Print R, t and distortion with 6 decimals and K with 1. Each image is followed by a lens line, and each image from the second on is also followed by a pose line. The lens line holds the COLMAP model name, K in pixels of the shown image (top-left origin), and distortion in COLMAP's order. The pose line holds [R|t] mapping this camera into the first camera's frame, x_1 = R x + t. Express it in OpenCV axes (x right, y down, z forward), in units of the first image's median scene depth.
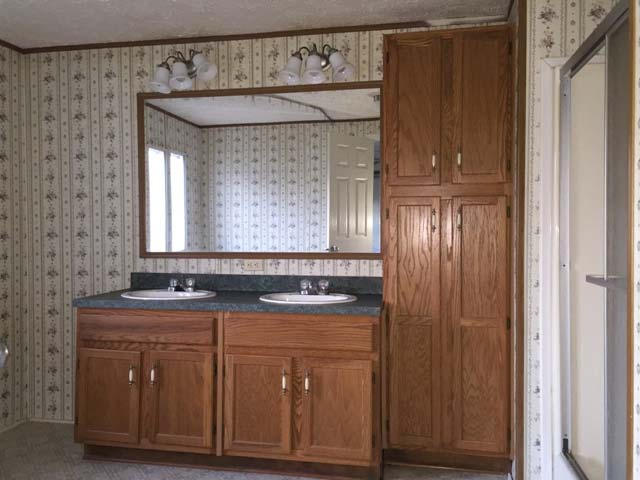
lens RADIAL K [[556.9, 0, 317.5], [0, 556.9, 236.3], [0, 0, 1]] dist [0.051512, -0.003417]
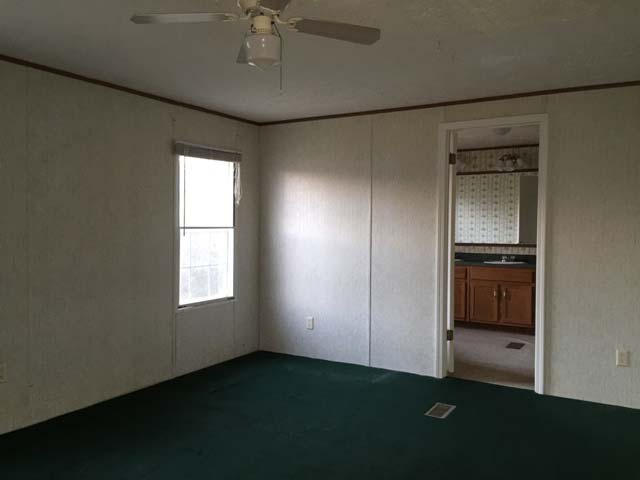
lens RADIAL K [[556.9, 0, 317.5], [0, 556.9, 236.3], [0, 0, 1]] dist [0.051512, -0.003417]
pose [[0.942143, 0.012744, -0.334970, 0.026016], [-0.010886, 0.999913, 0.007423, -0.009783], [0.335036, -0.003347, 0.942200, -1.430555]]
